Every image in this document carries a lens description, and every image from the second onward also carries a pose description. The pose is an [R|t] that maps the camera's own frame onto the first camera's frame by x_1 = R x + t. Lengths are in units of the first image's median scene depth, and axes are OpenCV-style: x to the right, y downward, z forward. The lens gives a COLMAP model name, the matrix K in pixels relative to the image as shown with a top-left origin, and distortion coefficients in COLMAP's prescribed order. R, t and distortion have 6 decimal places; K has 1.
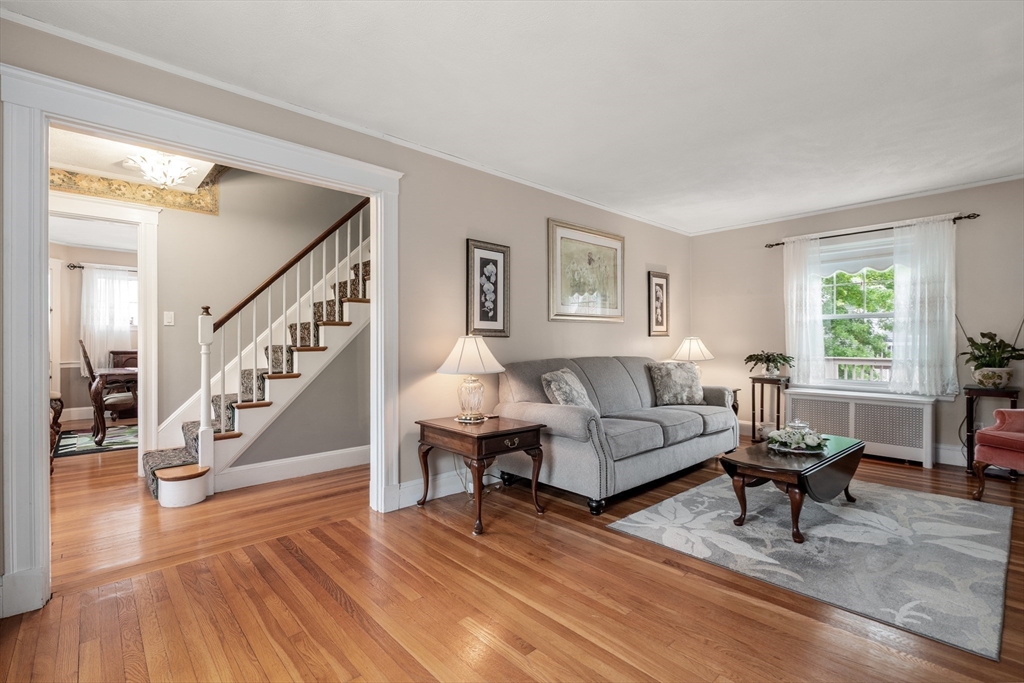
lens RADIAL K [[464.5, 0, 507.3], [0, 464.5, 342.7], [0, 0, 1]] dist [-0.000419, -0.000018]
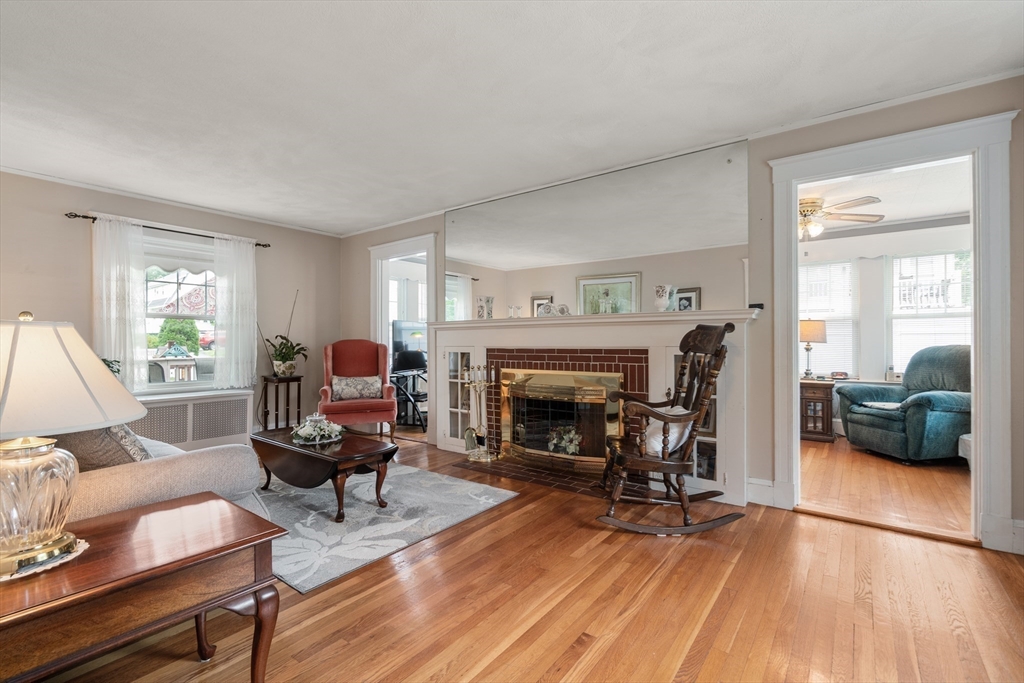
lens RADIAL K [[464.5, 0, 505.8], [0, 464.5, 337.6], [0, 0, 1]] dist [-0.000419, -0.000018]
pose [[-0.174333, 0.014808, 0.984575, -0.547278], [0.007249, 0.999879, -0.013755, 0.010637], [-0.984660, 0.004739, -0.174420, 0.798140]]
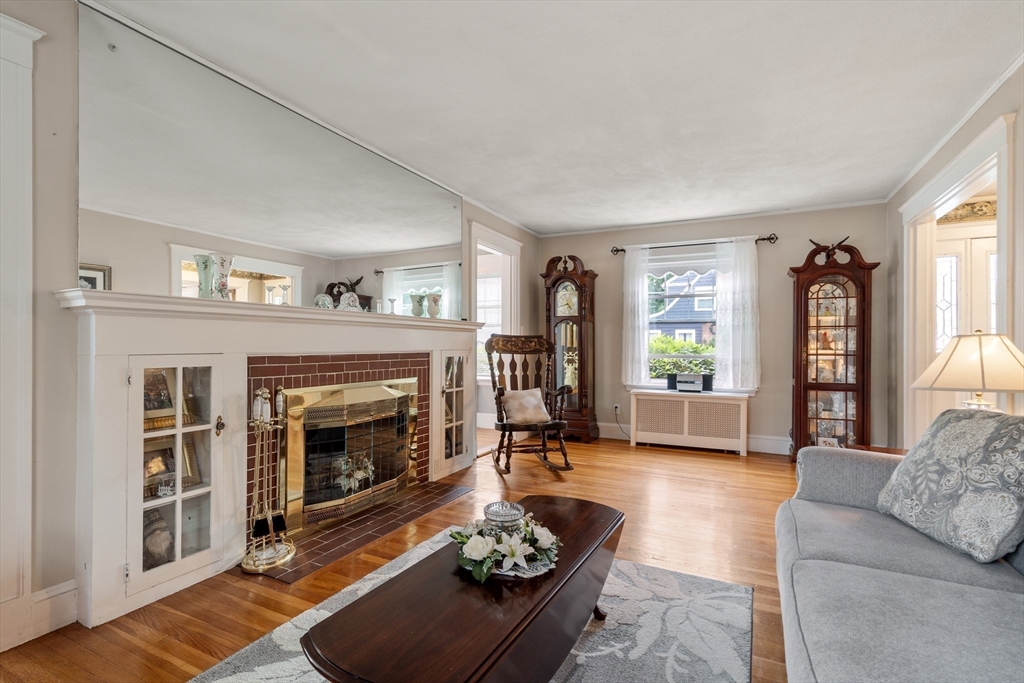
lens RADIAL K [[488.6, 0, 513.4], [0, 488.6, 341.4], [0, 0, 1]] dist [-0.003986, 0.000002]
pose [[-0.928795, -0.005142, -0.370558, 0.852688], [-0.004341, 0.999986, -0.002995, -0.001839], [0.370568, -0.001173, -0.928805, 1.565057]]
